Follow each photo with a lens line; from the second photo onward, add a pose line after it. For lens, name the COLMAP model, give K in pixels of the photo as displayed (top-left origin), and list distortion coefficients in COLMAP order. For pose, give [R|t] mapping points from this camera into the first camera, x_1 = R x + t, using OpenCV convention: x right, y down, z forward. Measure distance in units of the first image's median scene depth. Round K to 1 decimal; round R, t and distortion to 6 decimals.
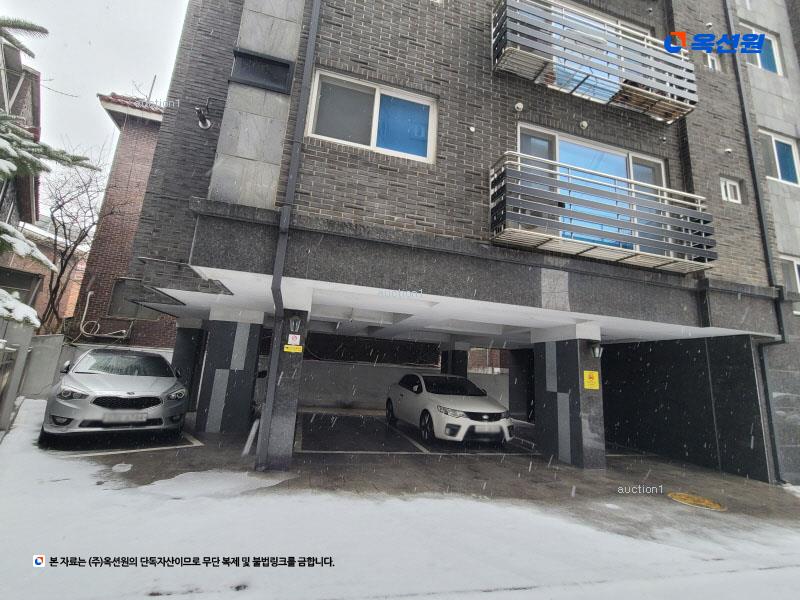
lens RADIAL K [[323.2, 0, 400.3], [0, 323.2, 304.1], [0, 0, 1]] dist [-0.002573, 0.002864]
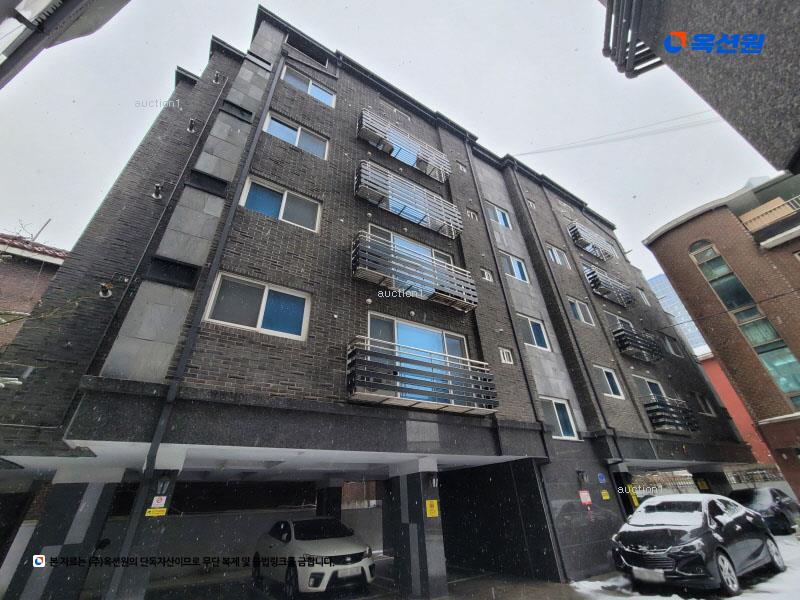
lens RADIAL K [[323.2, 0, 397.9], [0, 323.2, 301.0], [0, 0, 1]] dist [-0.002573, 0.002864]
pose [[0.955151, 0.059942, 0.289990, 0.064693], [0.043250, 0.940557, -0.336871, -0.108925], [-0.292944, 0.334305, 0.895781, -0.361647]]
